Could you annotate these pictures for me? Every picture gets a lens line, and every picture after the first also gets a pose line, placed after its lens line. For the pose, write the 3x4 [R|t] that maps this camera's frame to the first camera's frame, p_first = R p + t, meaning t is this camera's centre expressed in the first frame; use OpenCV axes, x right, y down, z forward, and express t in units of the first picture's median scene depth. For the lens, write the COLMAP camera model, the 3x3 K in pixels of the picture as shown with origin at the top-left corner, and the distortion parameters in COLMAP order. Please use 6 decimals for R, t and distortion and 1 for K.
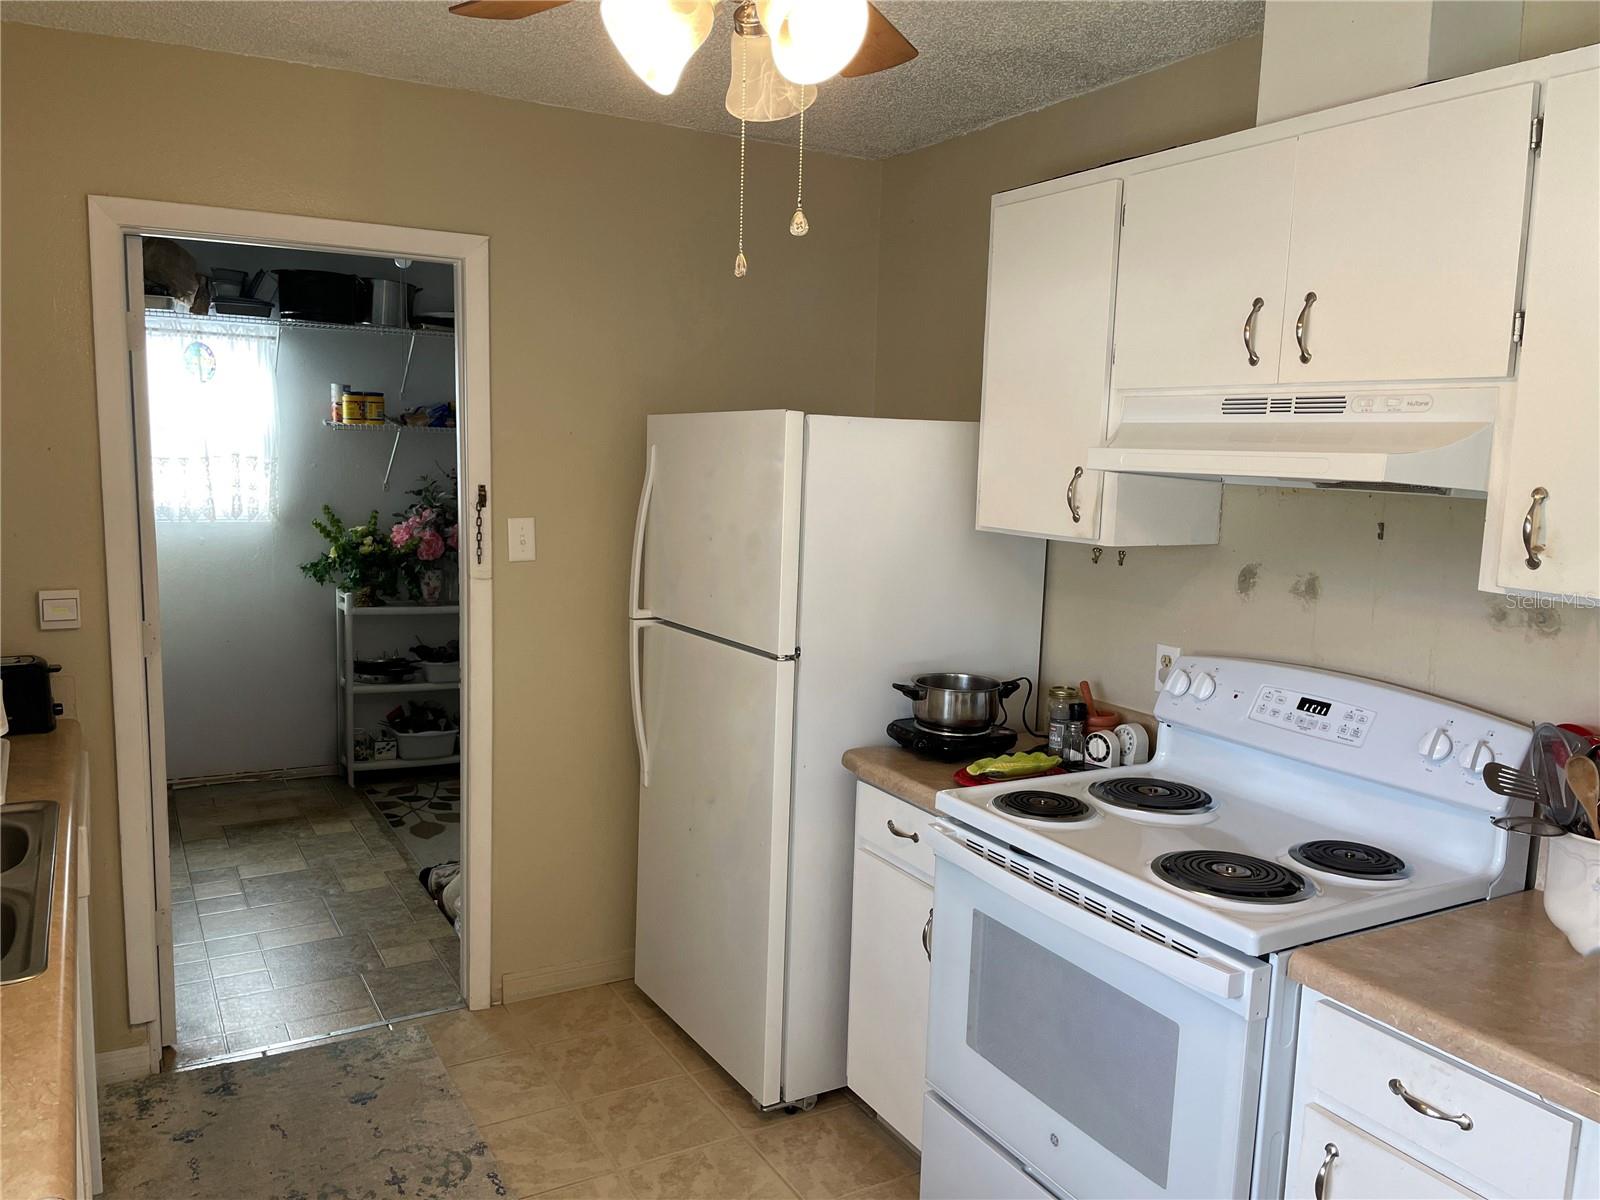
lens RADIAL K [[1209.4, 0, 800.9], [0, 1209.4, 600.9], [0, 0, 1]] dist [0.052406, -0.078575]
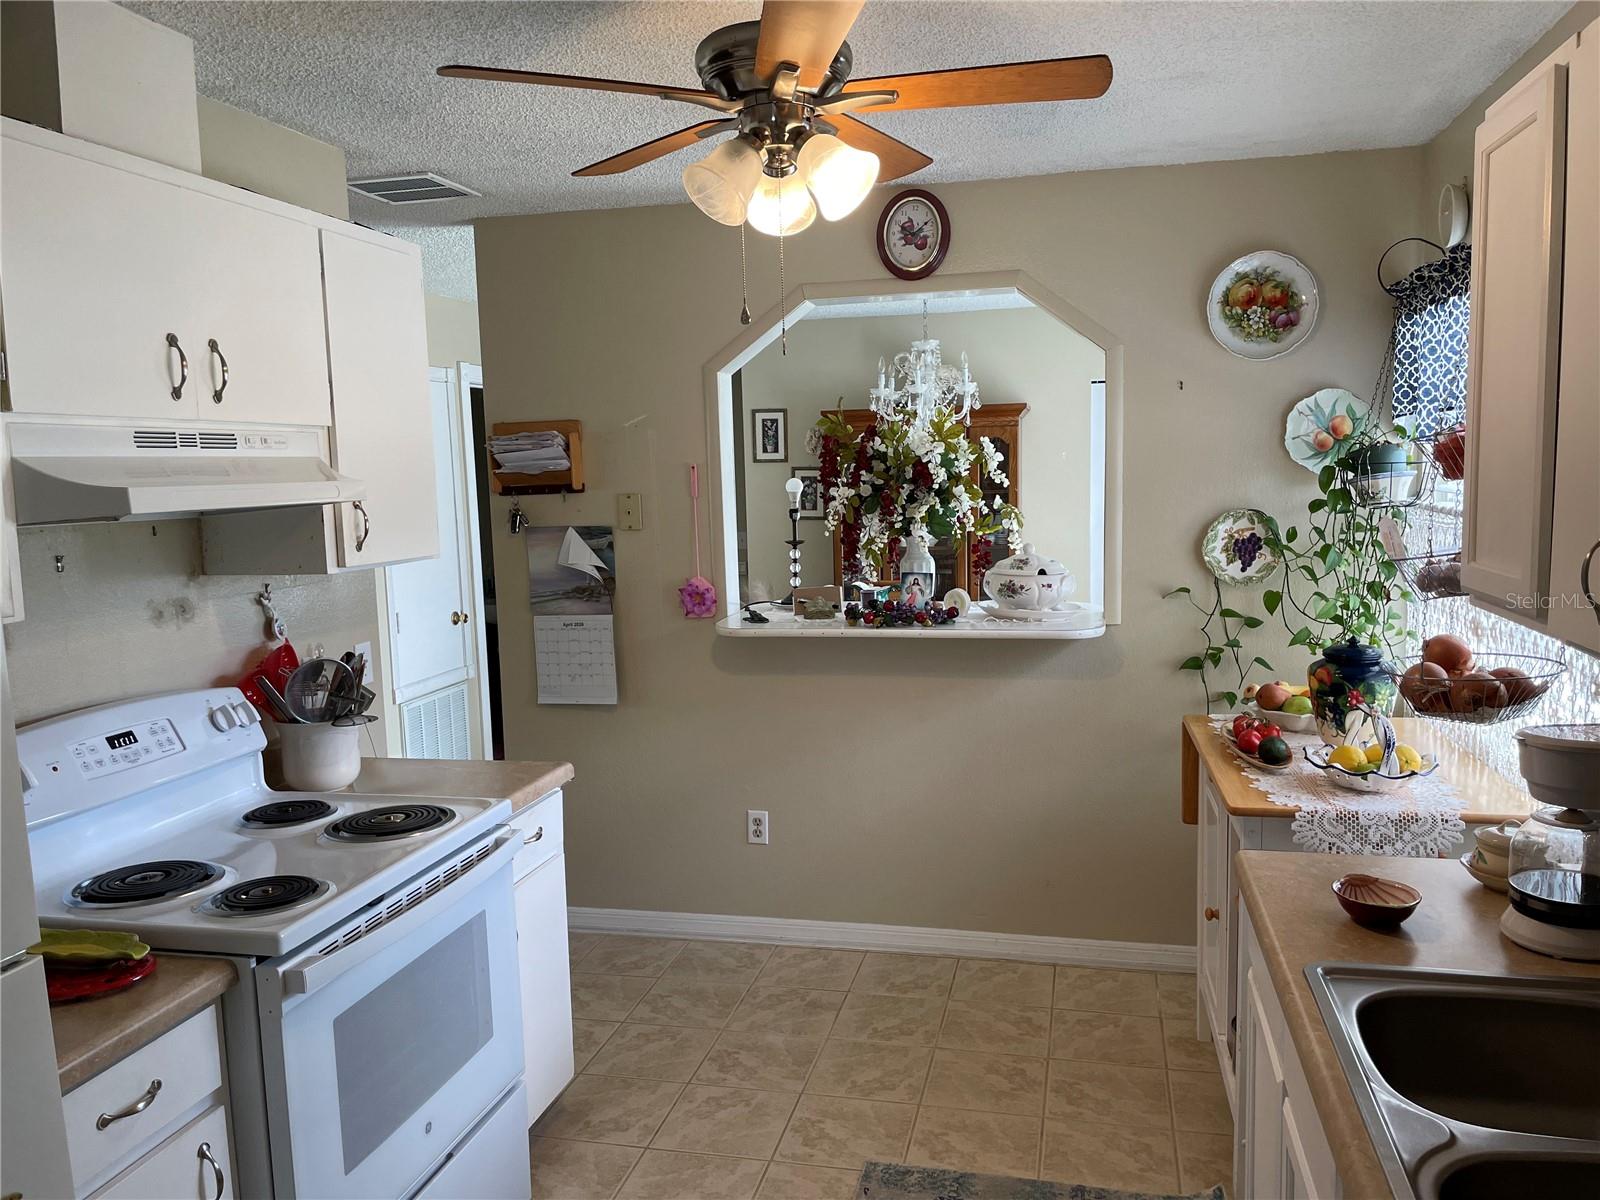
lens RADIAL K [[1209.4, 0, 804.5], [0, 1209.4, 600.4], [0, 0, 1]] dist [0.052406, -0.078575]
pose [[-0.728824, -0.087526, 0.679084, -0.702367], [0.091310, 0.970513, 0.223085, -0.210169], [-0.678586, 0.224597, -0.699341, 1.389086]]
